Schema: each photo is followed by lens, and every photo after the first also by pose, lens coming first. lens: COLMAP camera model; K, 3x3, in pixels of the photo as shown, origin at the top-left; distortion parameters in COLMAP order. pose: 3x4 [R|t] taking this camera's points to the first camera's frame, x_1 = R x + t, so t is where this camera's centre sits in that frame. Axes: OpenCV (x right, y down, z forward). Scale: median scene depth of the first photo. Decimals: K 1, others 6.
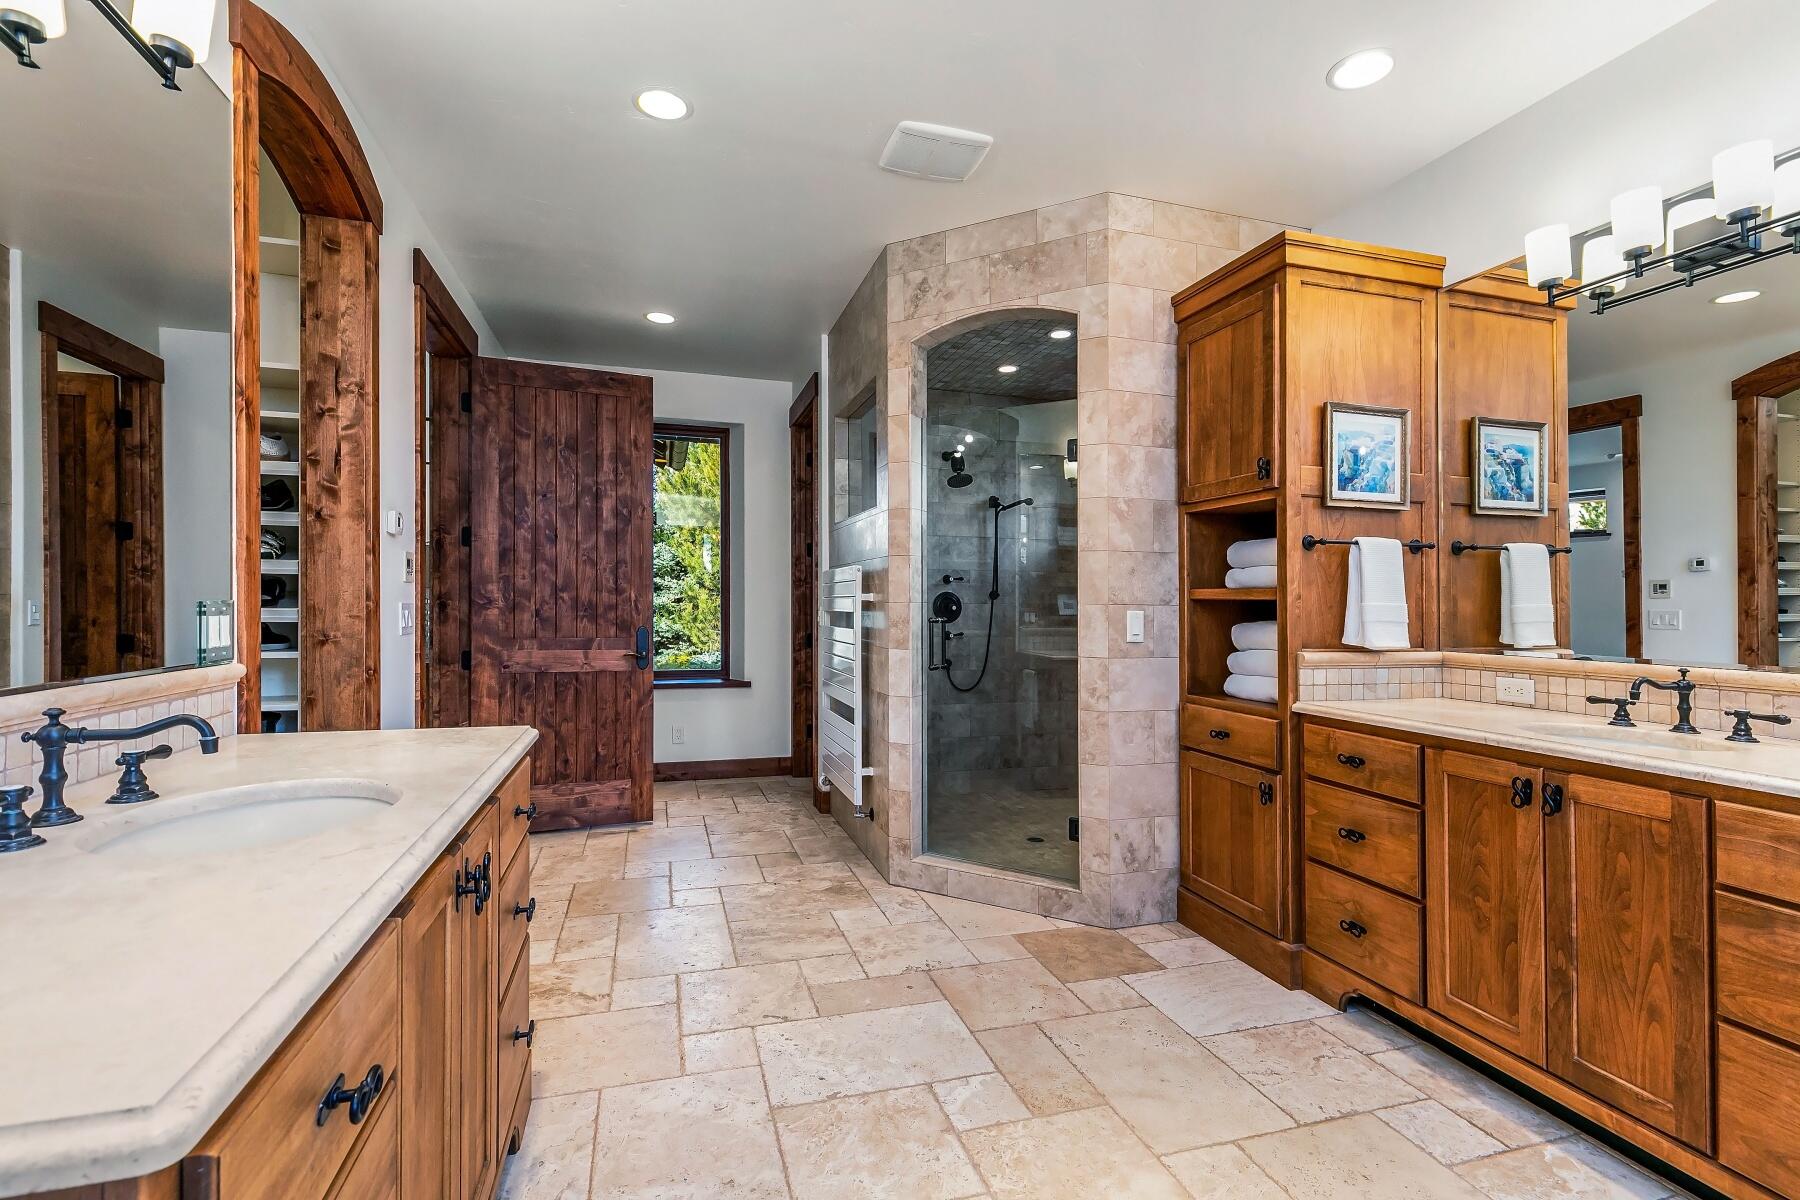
lens RADIAL K [[813.0, 0, 897.4], [0, 813.0, 604.1], [0, 0, 1]] dist [0.000373, 0.000127]
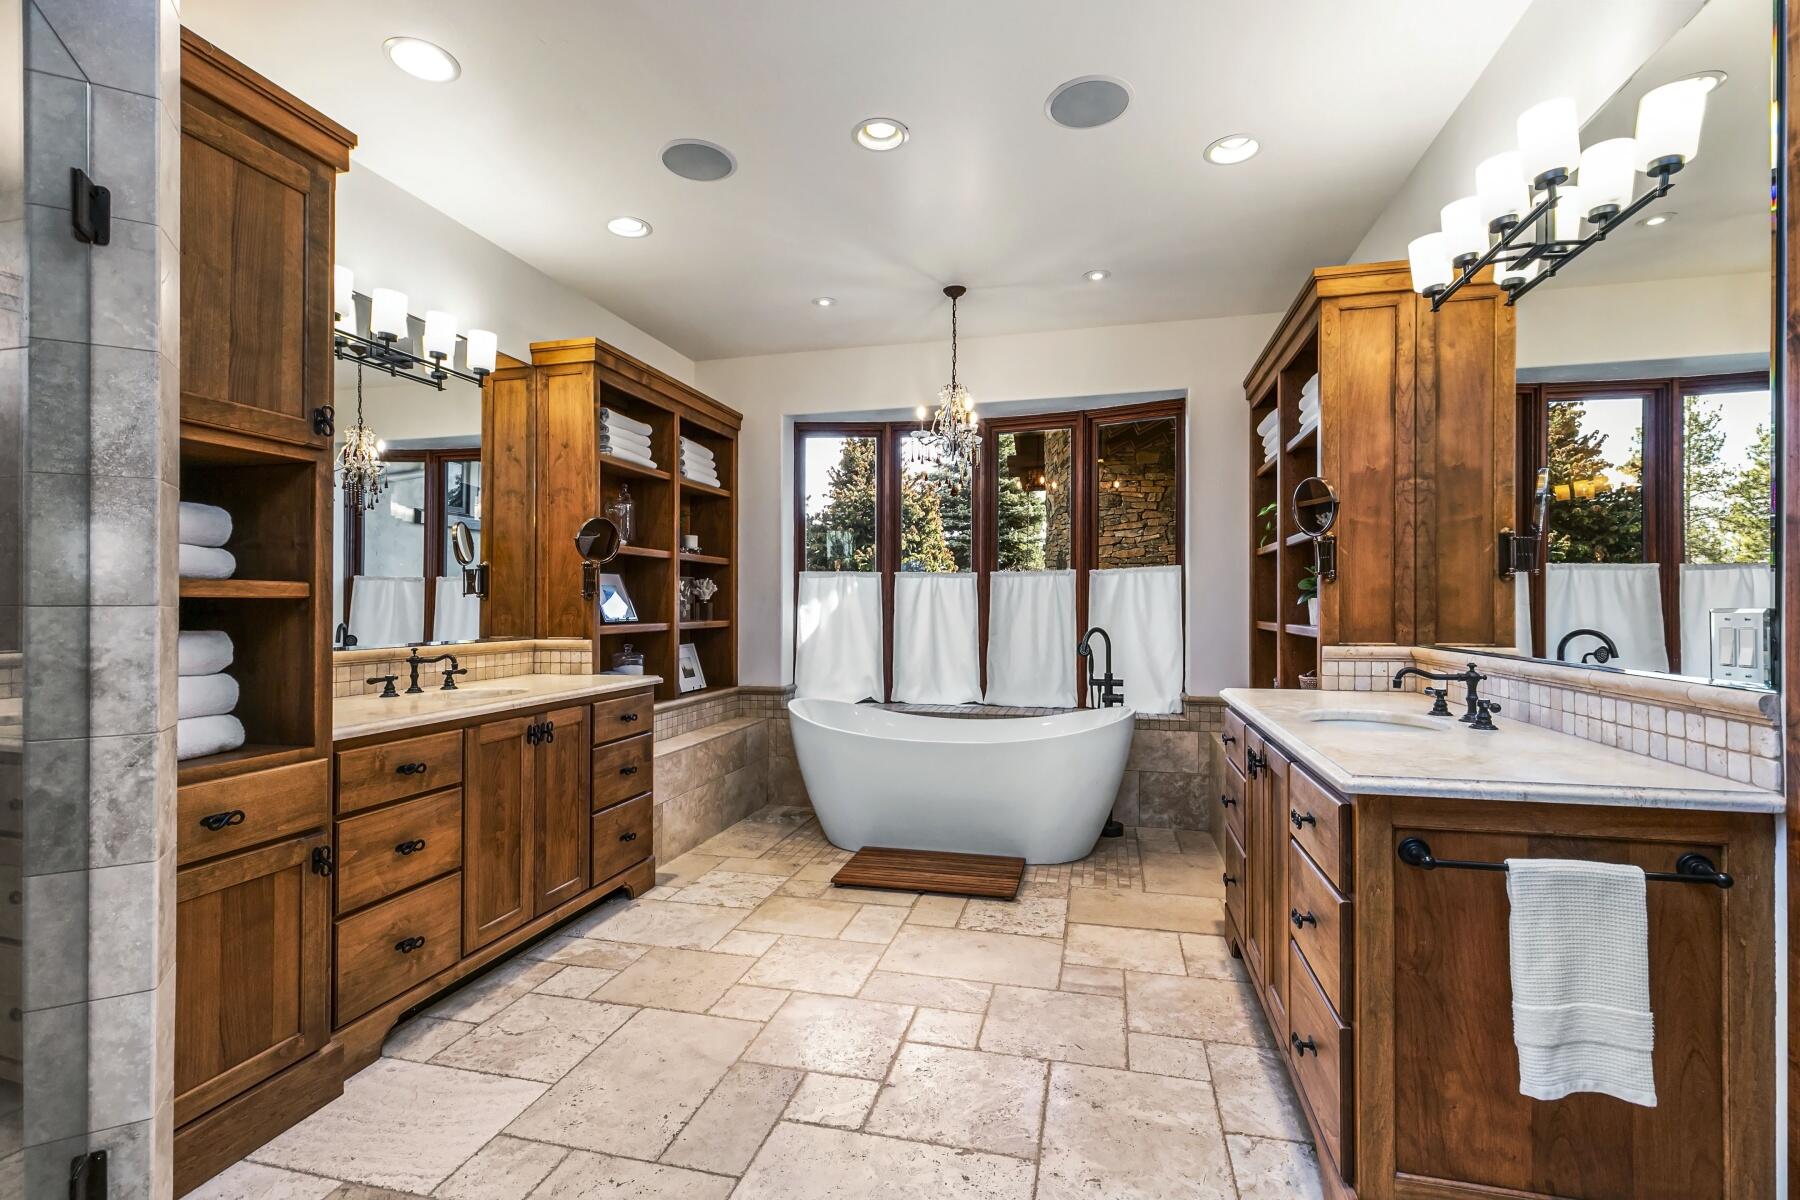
lens RADIAL K [[813.0, 0, 831.6], [0, 813.0, 594.6], [0, 0, 1]] dist [0.000373, 0.000127]
pose [[-0.817804, 0.002215, 0.575492, -0.463959], [-0.003714, 0.999951, -0.009126, -0.004425], [-0.575484, -0.009601, -0.817756, 1.776656]]
